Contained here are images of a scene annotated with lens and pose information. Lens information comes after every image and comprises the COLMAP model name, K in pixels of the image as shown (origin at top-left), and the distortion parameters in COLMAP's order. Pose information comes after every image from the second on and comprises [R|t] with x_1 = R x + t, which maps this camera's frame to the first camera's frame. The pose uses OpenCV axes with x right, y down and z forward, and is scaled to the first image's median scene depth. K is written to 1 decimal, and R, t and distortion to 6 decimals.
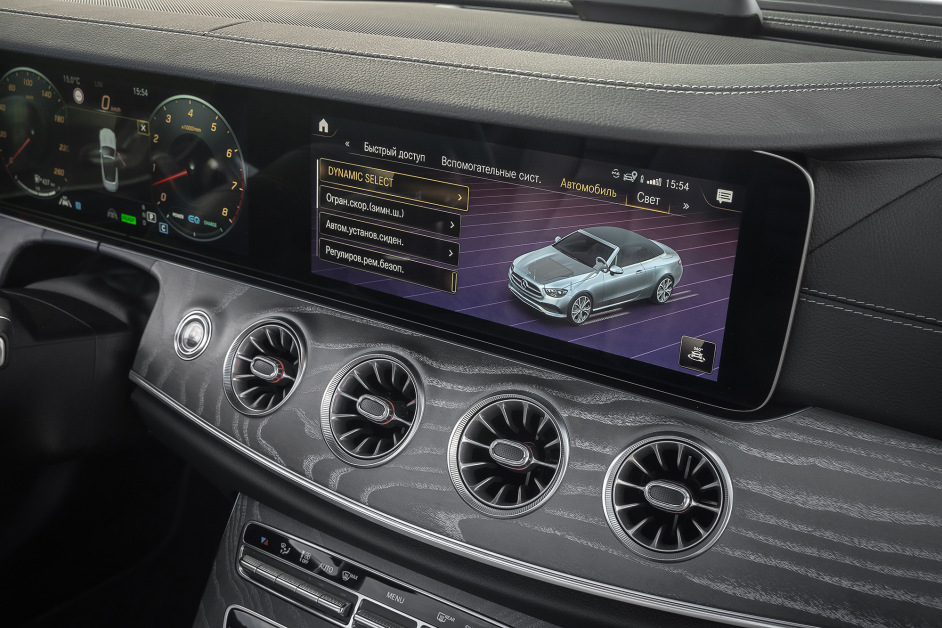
lens RADIAL K [[1012.0, 0, 469.3], [0, 1012.0, 311.0], [0, 0, 1]] dist [0.003476, 0.000000]
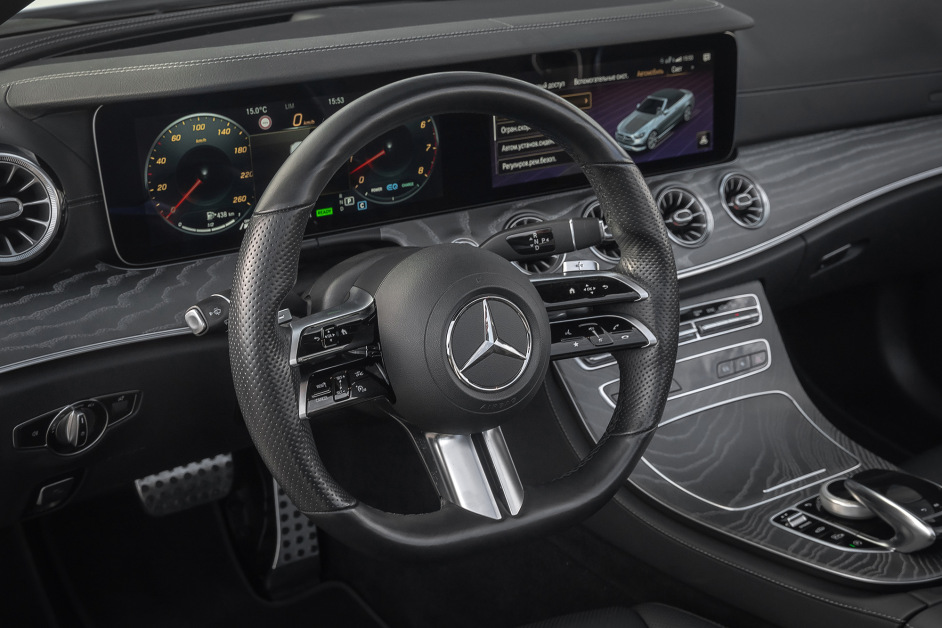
lens RADIAL K [[1209.8, 0, 467.5], [0, 1209.8, 316.5], [0, 0, 1]] dist [0.006798, 0.000000]
pose [[0.446108, -0.343516, 0.826428, -1.850832], [0.370880, 0.911343, 0.178610, -0.213644], [-0.814515, 0.226826, 0.533961, 0.162958]]
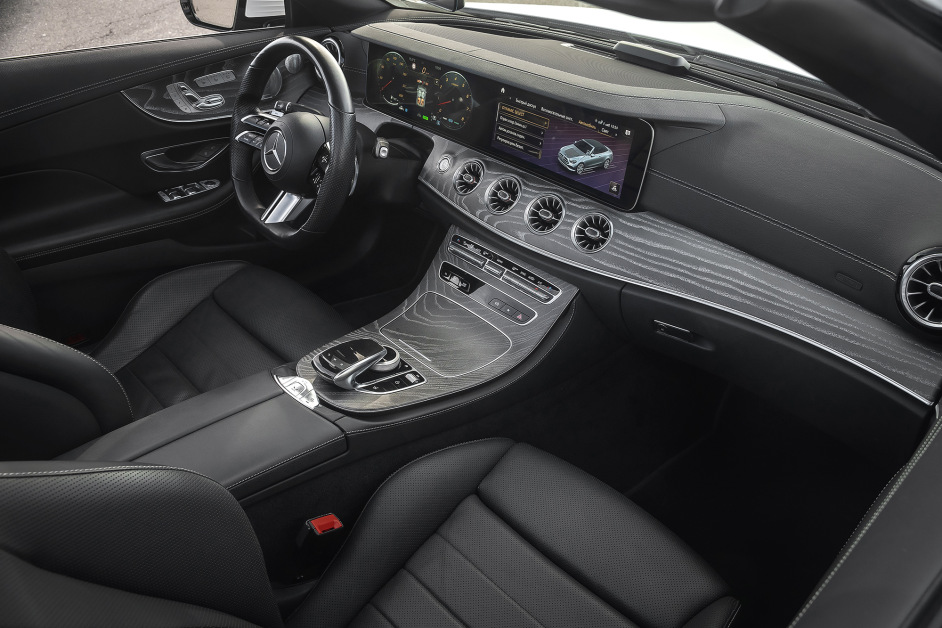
lens RADIAL K [[749.6, 0, 479.6], [0, 749.6, 316.8], [0, 0, 1]] dist [-0.075820, 0.017977]
pose [[0.967834, 0.174176, -0.181549, 0.269259], [-0.150122, 0.978872, 0.138824, 0.144760], [0.201893, -0.107104, 0.973534, -1.034209]]
